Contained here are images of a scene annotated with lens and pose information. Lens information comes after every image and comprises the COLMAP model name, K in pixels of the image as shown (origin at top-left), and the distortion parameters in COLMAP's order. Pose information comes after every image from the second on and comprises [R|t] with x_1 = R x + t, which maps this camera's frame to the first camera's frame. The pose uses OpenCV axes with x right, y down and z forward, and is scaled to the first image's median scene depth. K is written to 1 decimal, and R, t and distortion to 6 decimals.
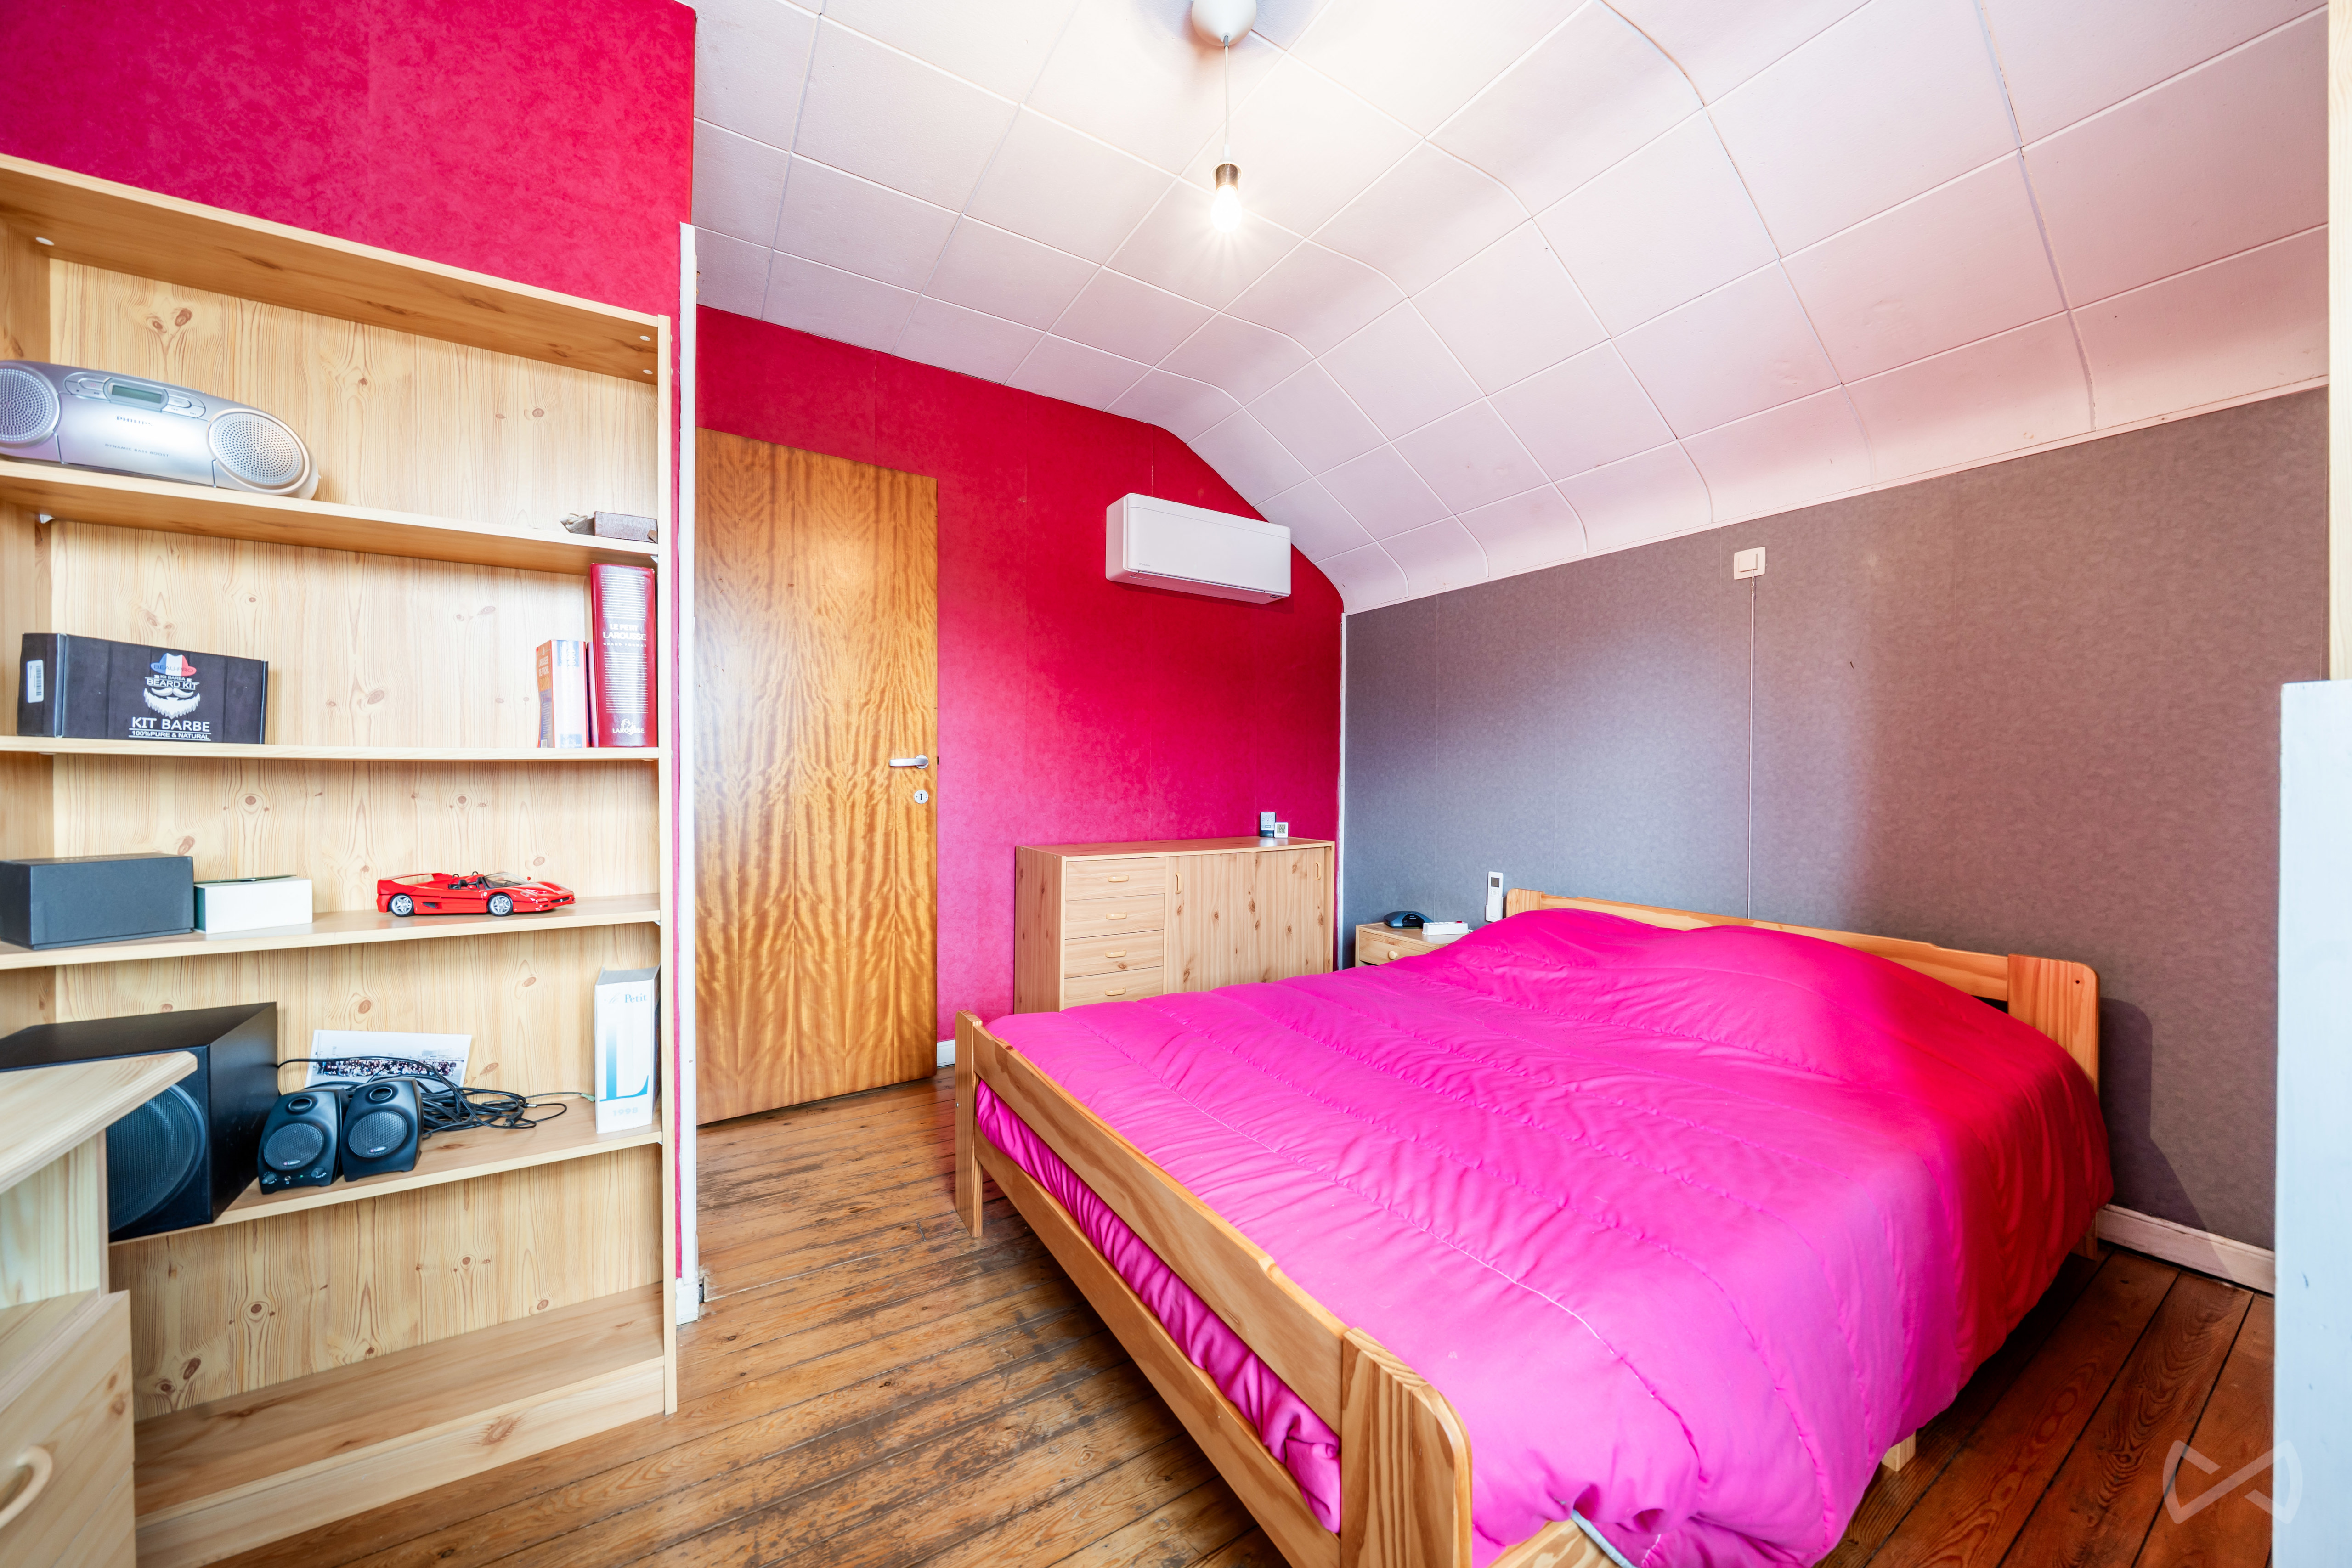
lens RADIAL K [[799.8, 0, 1162.8], [0, 799.8, 776.2], [0, 0, 1]] dist [-0.006041, 0.000147]
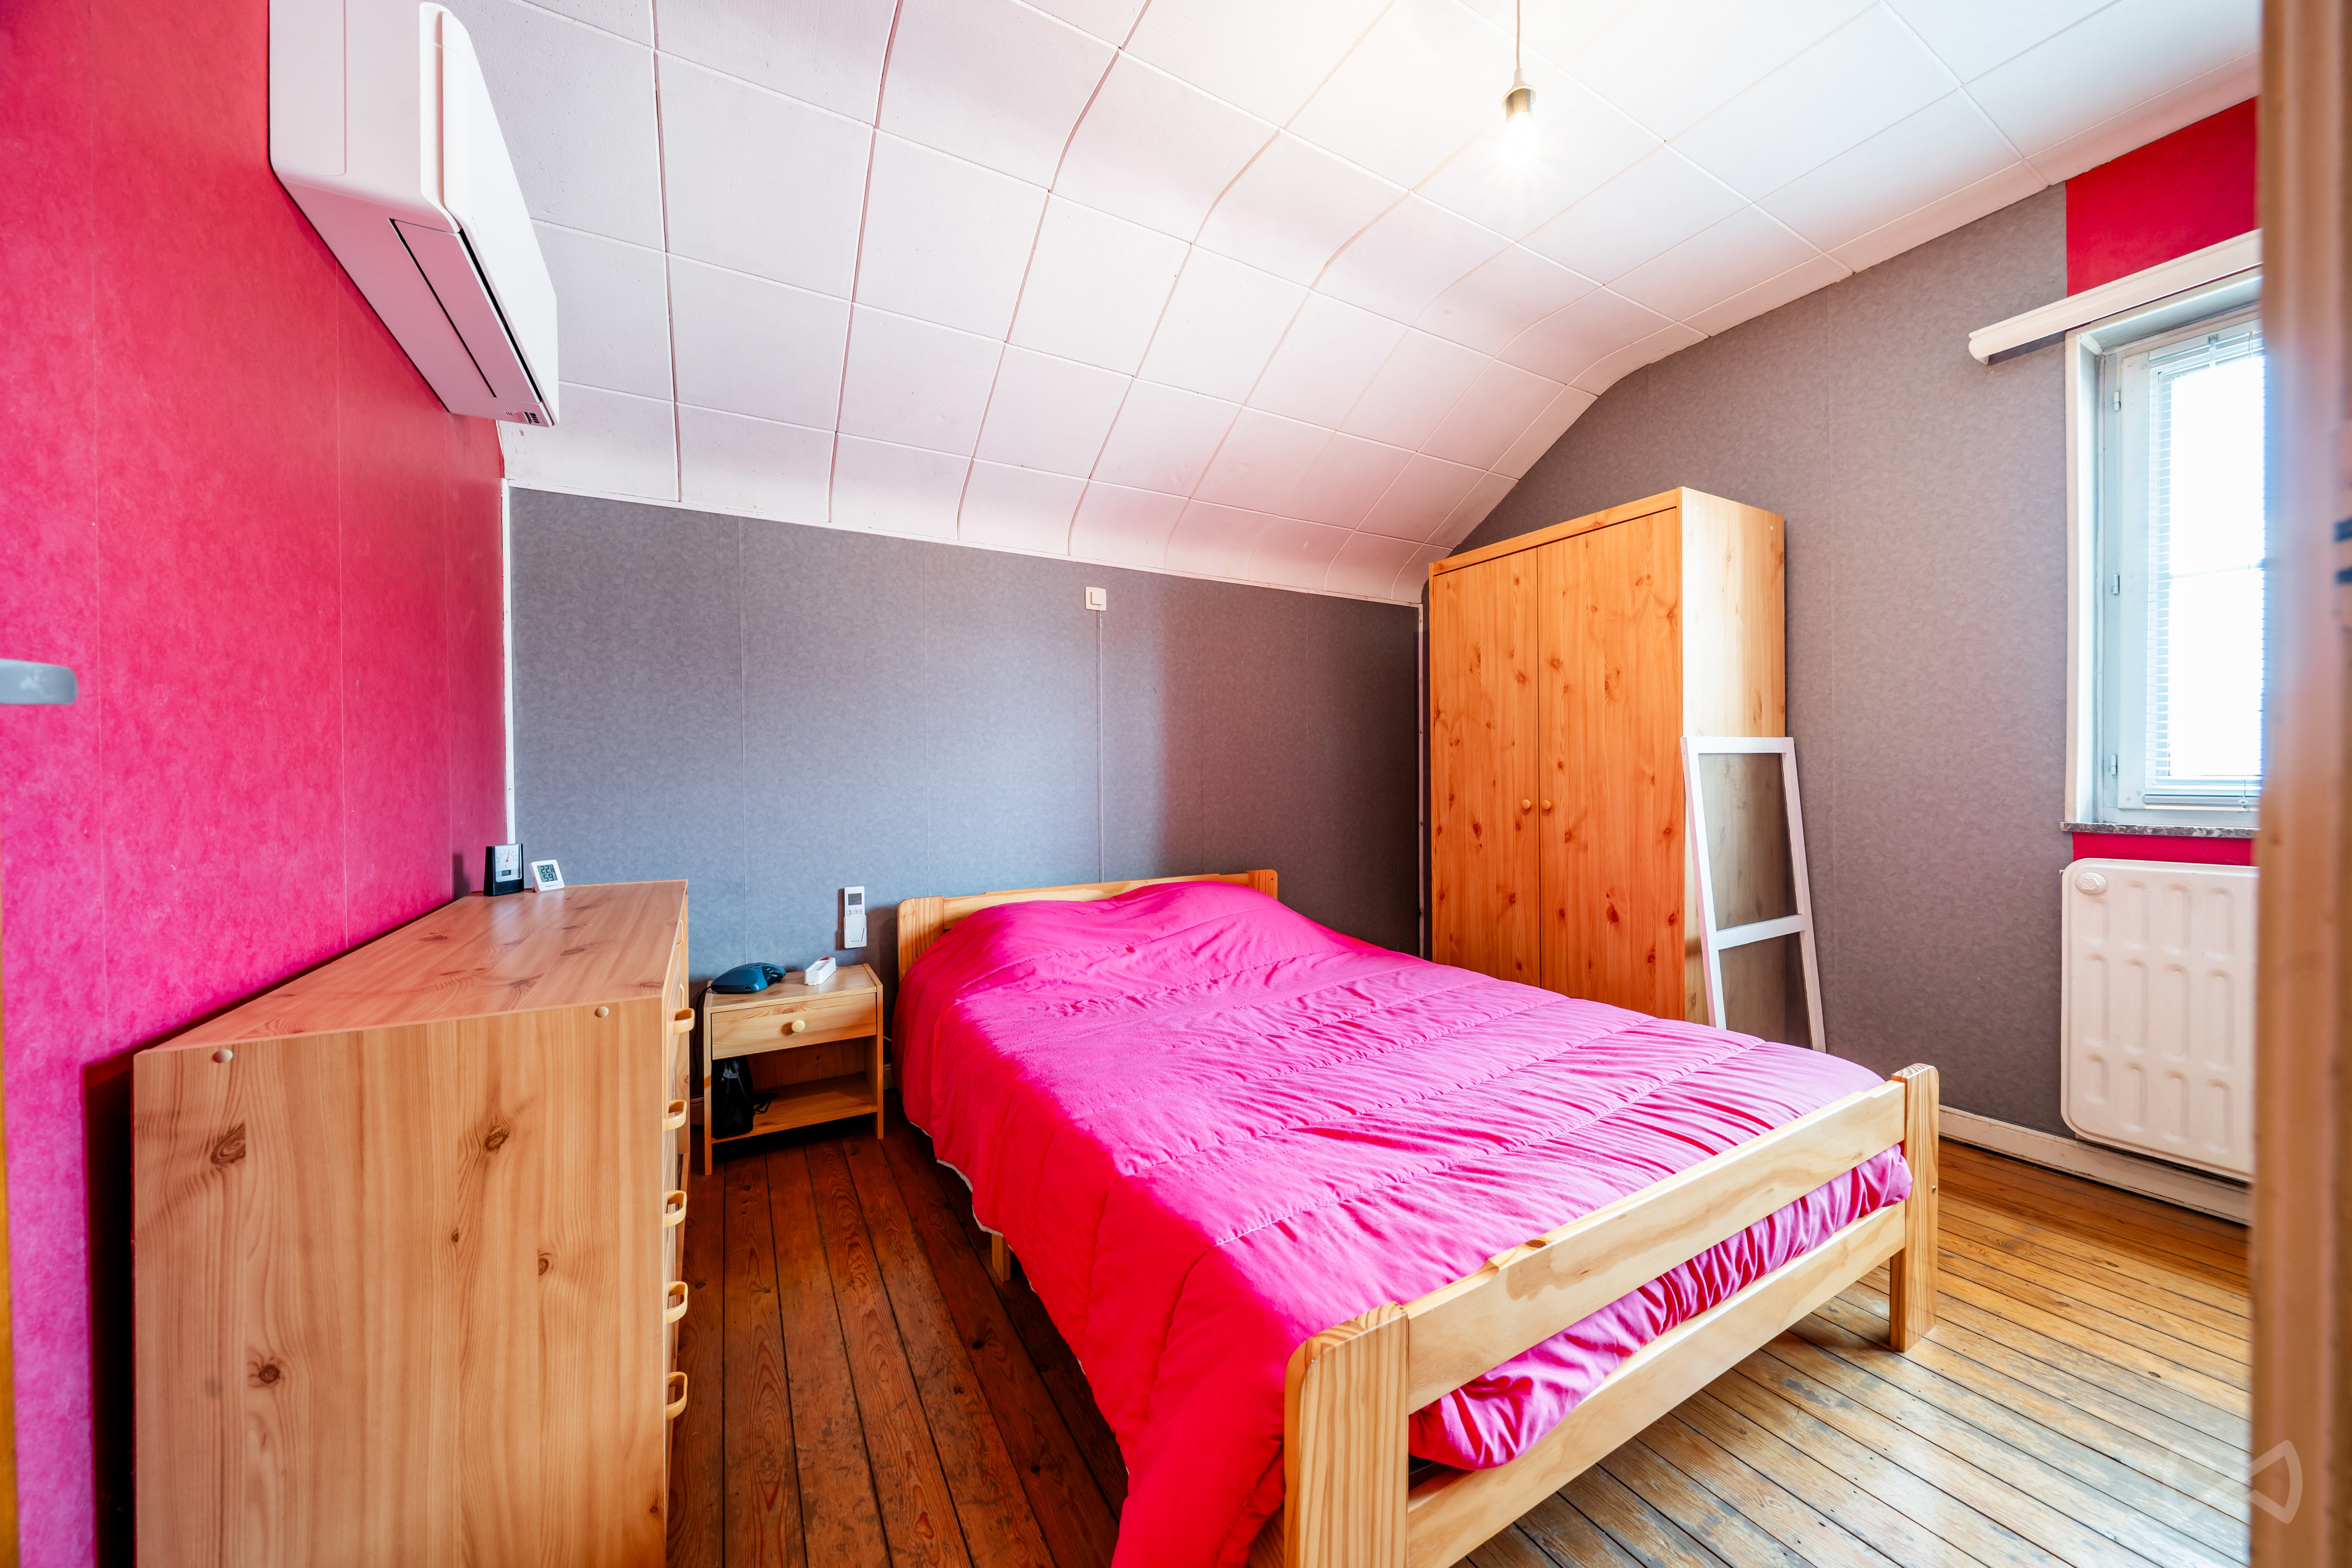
lens RADIAL K [[799.9, 0, 1174.9], [0, 799.9, 775.5], [0, 0, 1]] dist [-0.006041, 0.000147]
pose [[0.026074, -0.008119, 0.999627, -0.405908], [0.004513, 0.999958, 0.008004, 0.000729], [-0.999650, 0.004302, 0.026109, 0.660065]]
